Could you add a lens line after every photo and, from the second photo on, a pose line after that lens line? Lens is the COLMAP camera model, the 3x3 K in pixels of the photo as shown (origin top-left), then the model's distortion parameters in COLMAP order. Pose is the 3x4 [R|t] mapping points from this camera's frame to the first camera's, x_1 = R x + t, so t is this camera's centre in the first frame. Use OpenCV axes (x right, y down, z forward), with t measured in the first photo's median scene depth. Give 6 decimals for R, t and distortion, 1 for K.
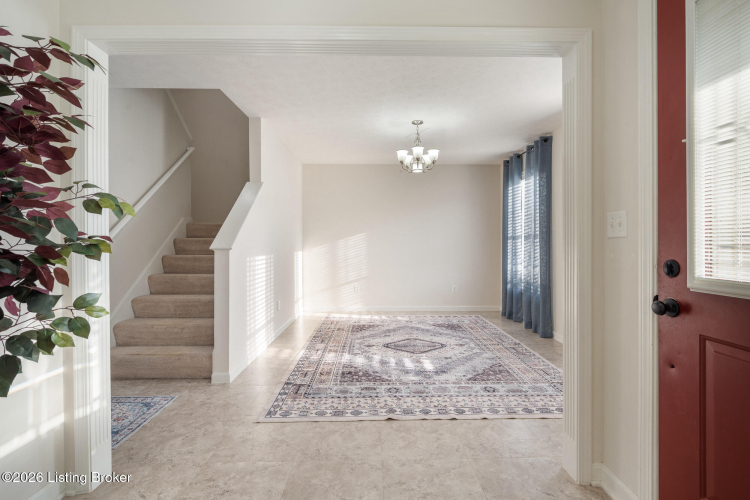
lens RADIAL K [[322.2, 0, 375.0], [0, 322.2, 250.0], [0, 0, 1]] dist [-0.002934, -0.000128]
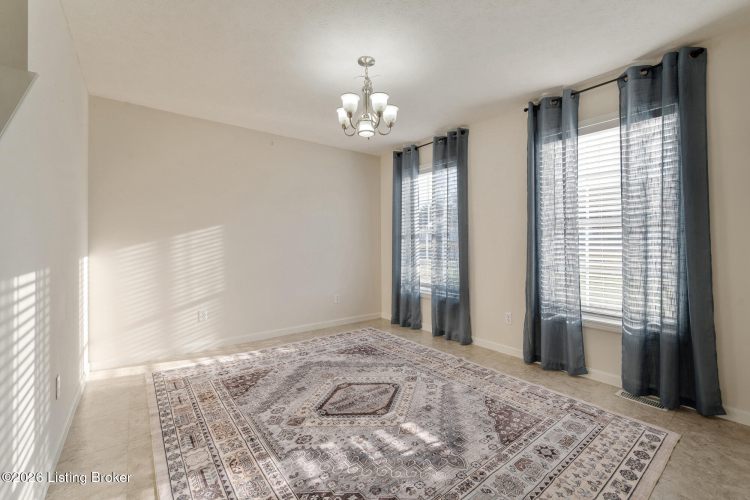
lens RADIAL K [[315.5, 0, 373.9], [0, 315.5, 237.6], [0, 0, 1]] dist [0.000692, -0.000343]
pose [[0.797455, 0.012945, 0.603240, -0.293620], [0.009855, 0.999357, -0.034474, -0.005978], [-0.603298, 0.033437, 0.796815, 0.556288]]
